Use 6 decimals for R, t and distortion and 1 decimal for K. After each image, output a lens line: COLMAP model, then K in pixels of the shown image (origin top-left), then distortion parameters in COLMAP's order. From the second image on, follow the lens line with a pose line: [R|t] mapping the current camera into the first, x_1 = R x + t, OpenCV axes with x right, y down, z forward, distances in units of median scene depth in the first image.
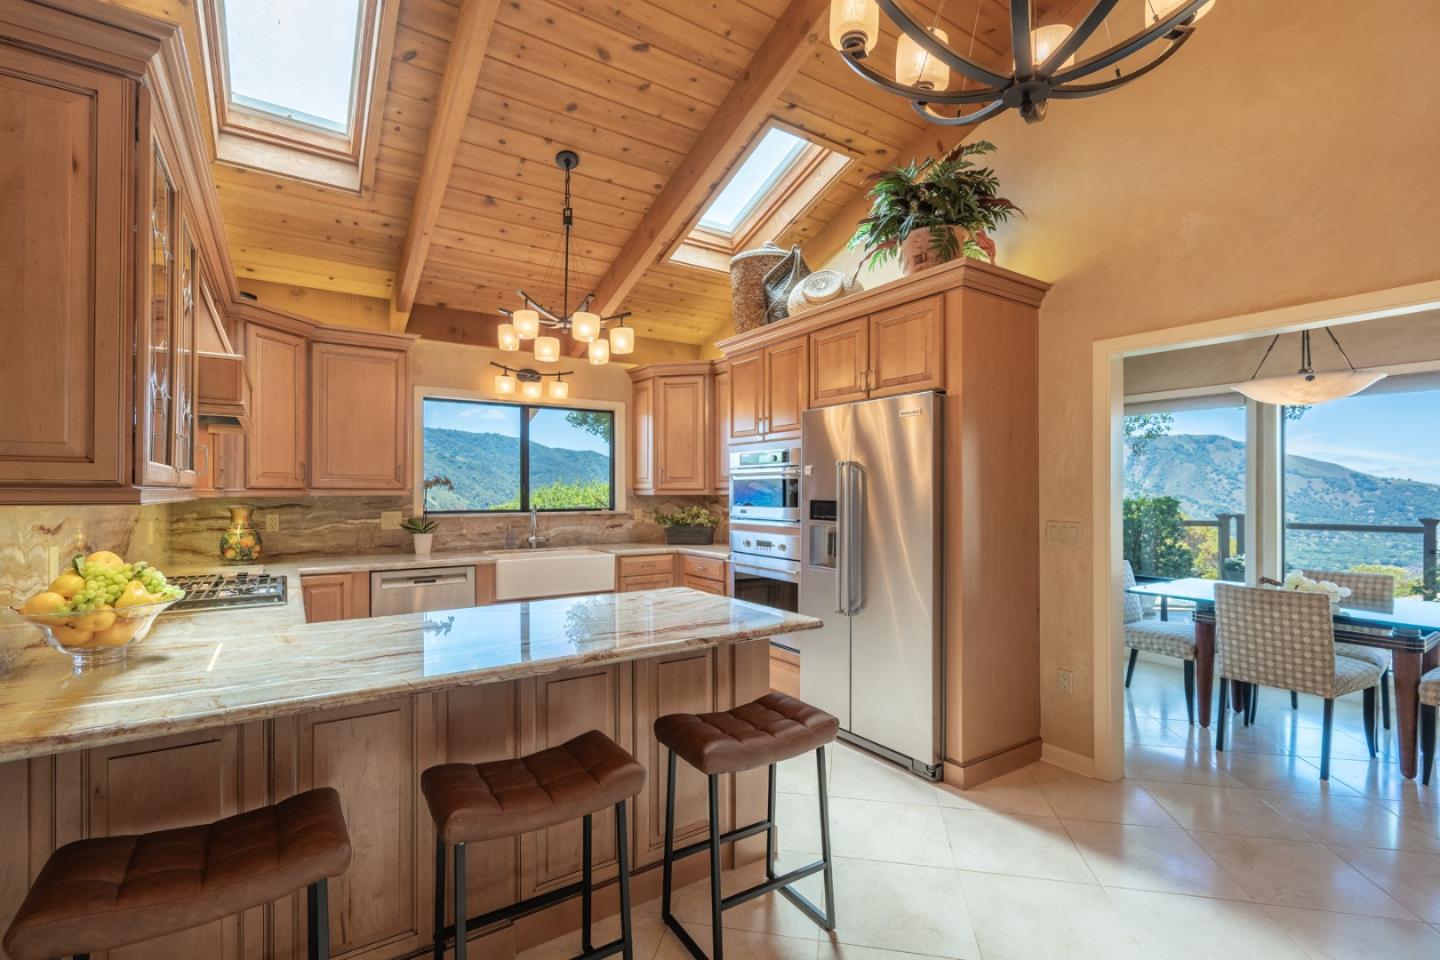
lens RADIAL K [[644.7, 0, 720.0], [0, 644.7, 480.0], [0, 0, 1]] dist [0.001074, 0.000160]
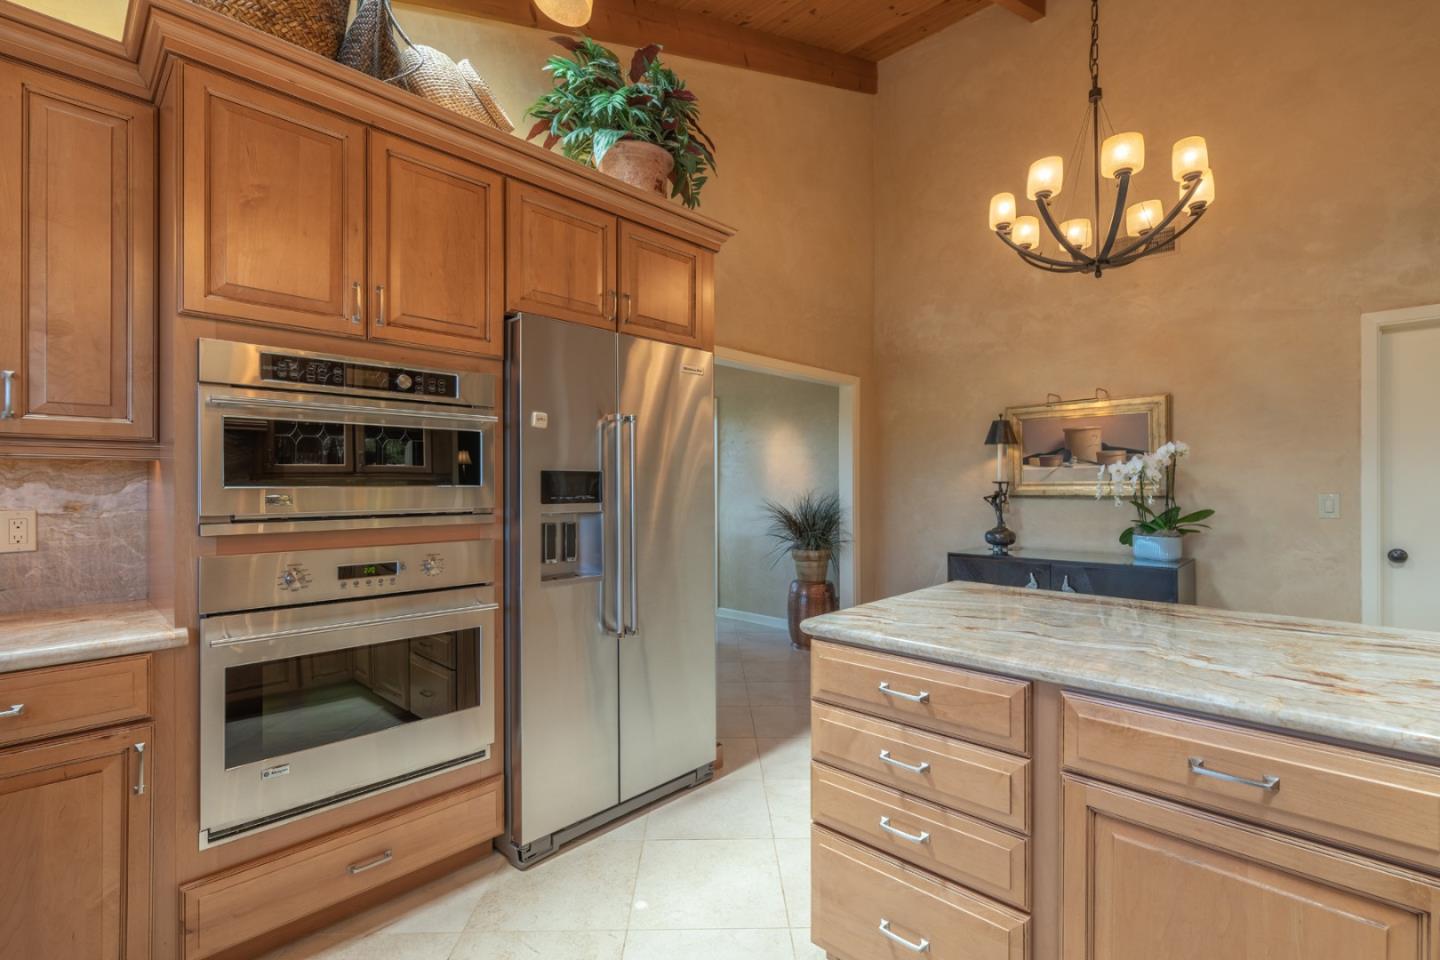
lens RADIAL K [[644.7, 0, 720.0], [0, 644.7, 480.0], [0, 0, 1]] dist [0.001074, 0.000160]
pose [[-0.226691, 0.005257, 0.973953, -0.437511], [-0.022698, 0.999685, -0.010679, 0.039113], [-0.973702, -0.024528, -0.226500, 0.918188]]
